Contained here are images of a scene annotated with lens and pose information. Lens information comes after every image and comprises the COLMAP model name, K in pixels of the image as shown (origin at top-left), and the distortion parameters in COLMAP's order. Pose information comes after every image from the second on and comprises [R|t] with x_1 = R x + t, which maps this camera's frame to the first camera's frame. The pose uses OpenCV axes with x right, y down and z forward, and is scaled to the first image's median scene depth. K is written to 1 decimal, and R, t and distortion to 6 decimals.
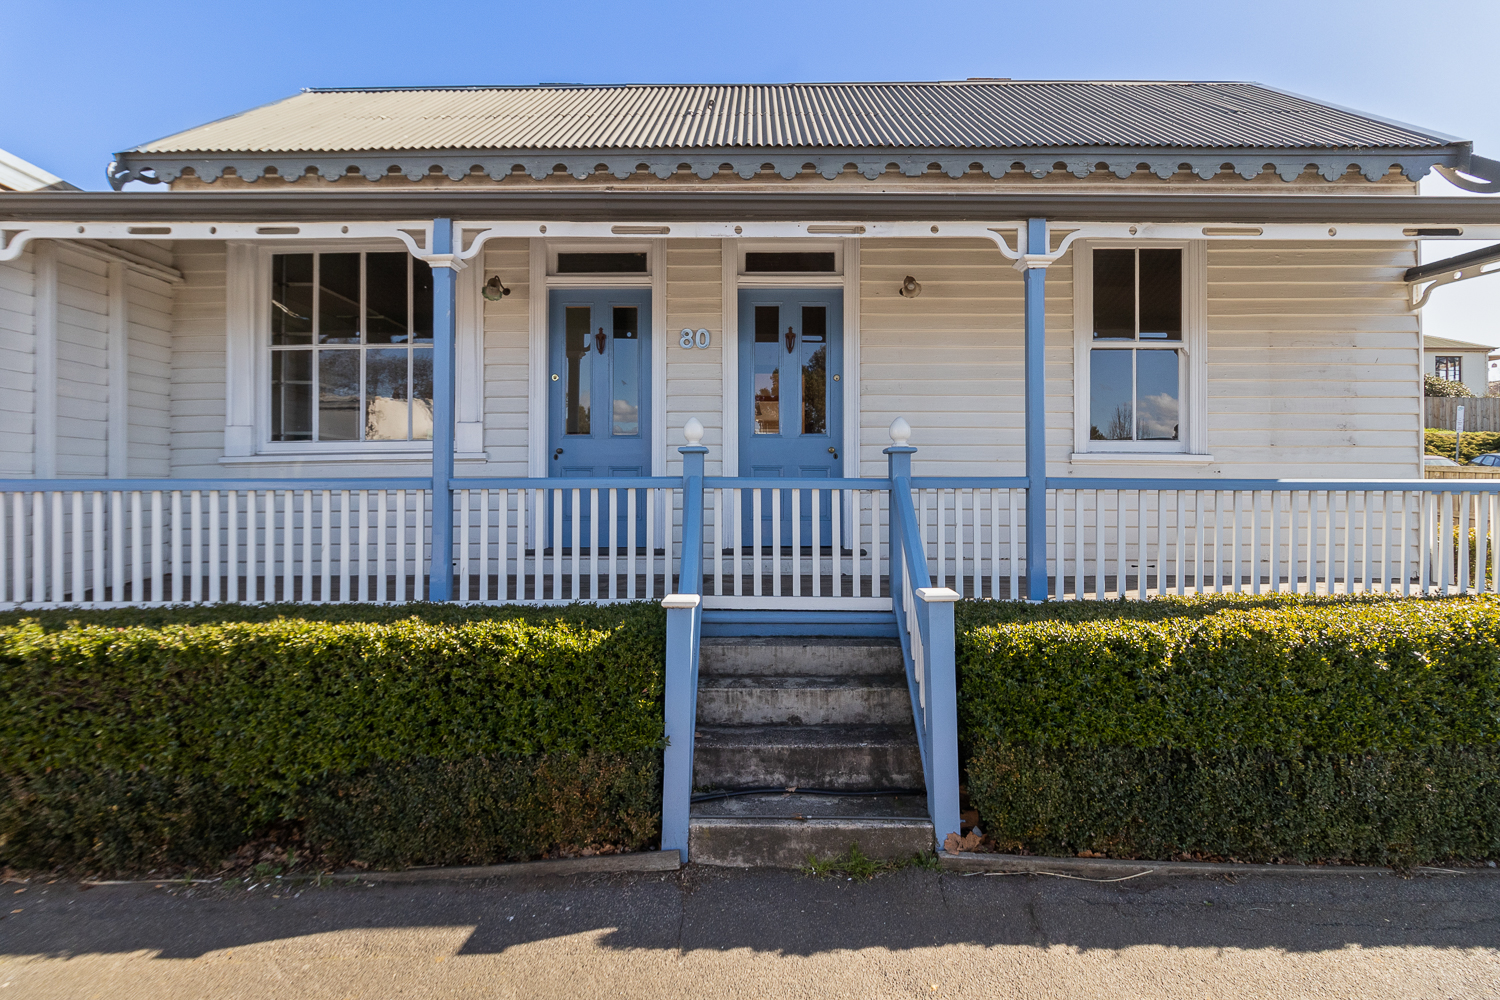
lens RADIAL K [[680.7, 0, 755.5], [0, 680.7, 480.4], [0, 0, 1]] dist [0.000391, -0.000016]
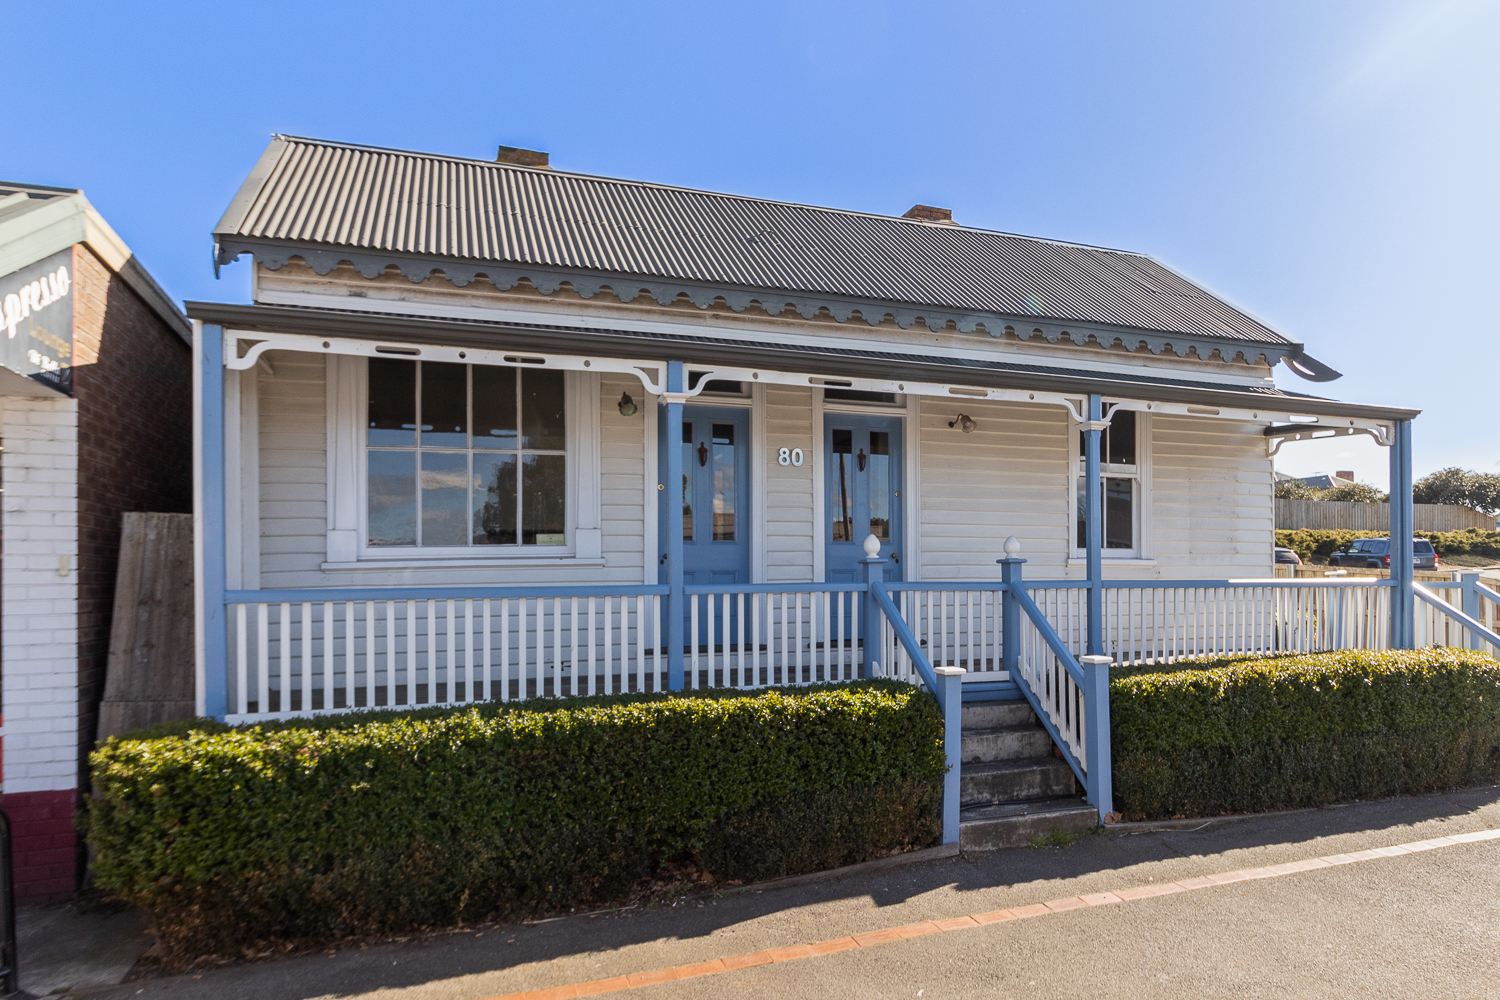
lens RADIAL K [[857.1, 0, 748.5], [0, 857.1, 576.2], [0, 0, 1]] dist [-0.004010, -0.000887]
pose [[0.946309, -0.006250, 0.323202, -1.003537], [0.004499, 0.999971, 0.006165, -0.032363], [-0.323232, -0.004380, 0.946310, -0.521248]]
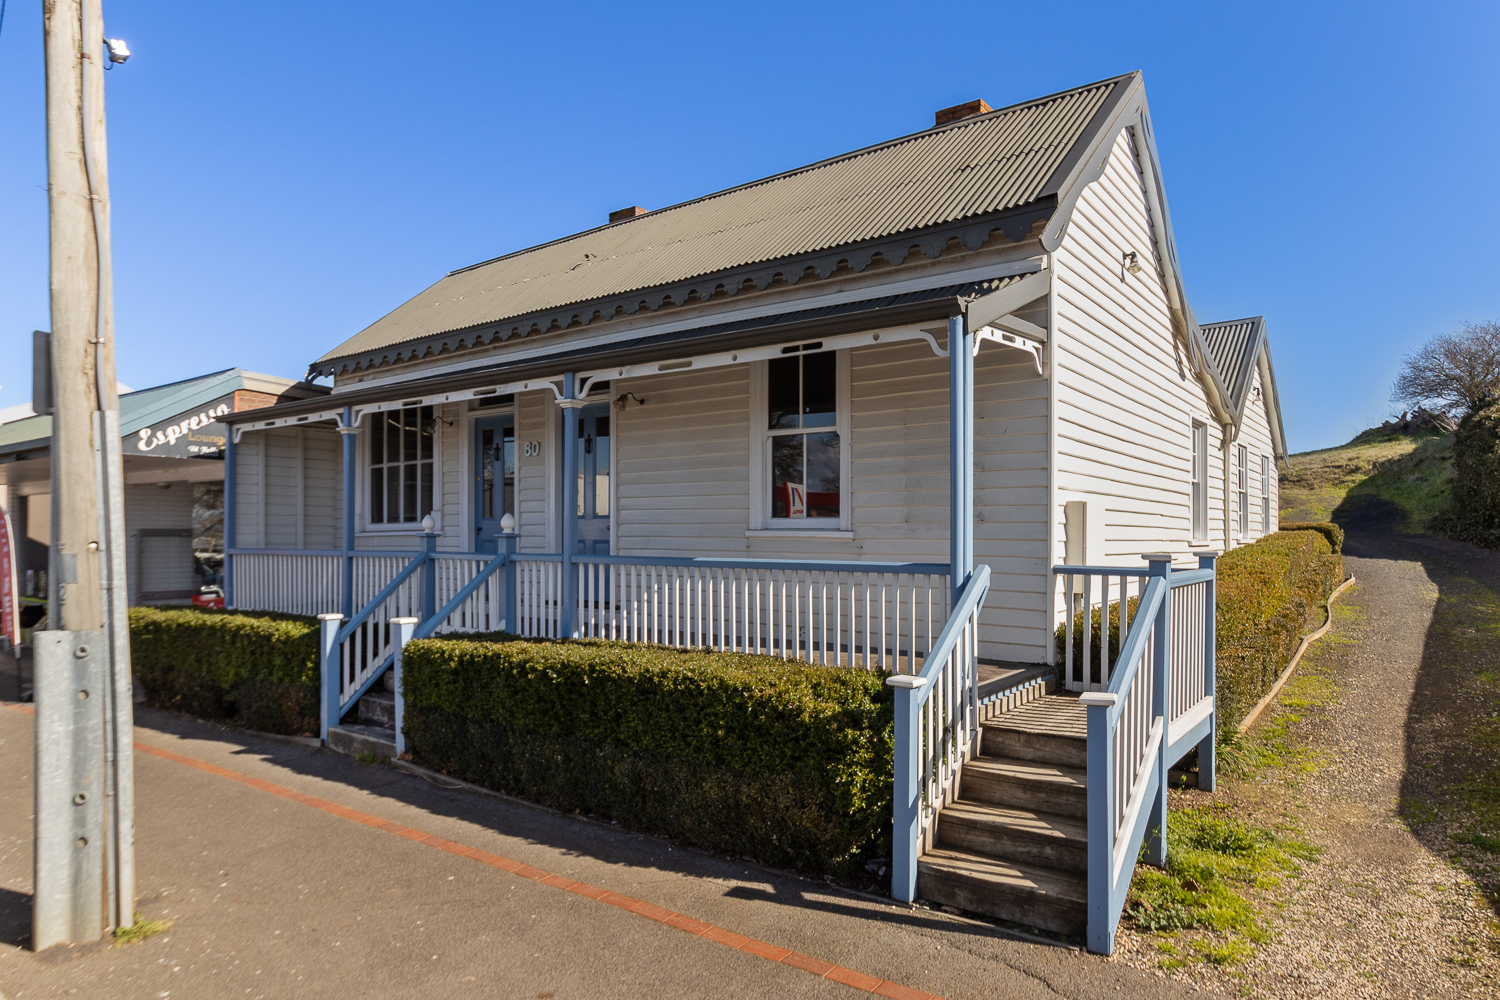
lens RADIAL K [[920.0, 0, 749.1], [0, 920.0, 530.1], [0, 0, 1]] dist [-0.000969, -0.000159]
pose [[0.802340, -0.003442, -0.596858, 2.259862], [0.001414, 0.999992, -0.003866, -0.056805], [0.596866, 0.002258, 0.802338, -0.385042]]
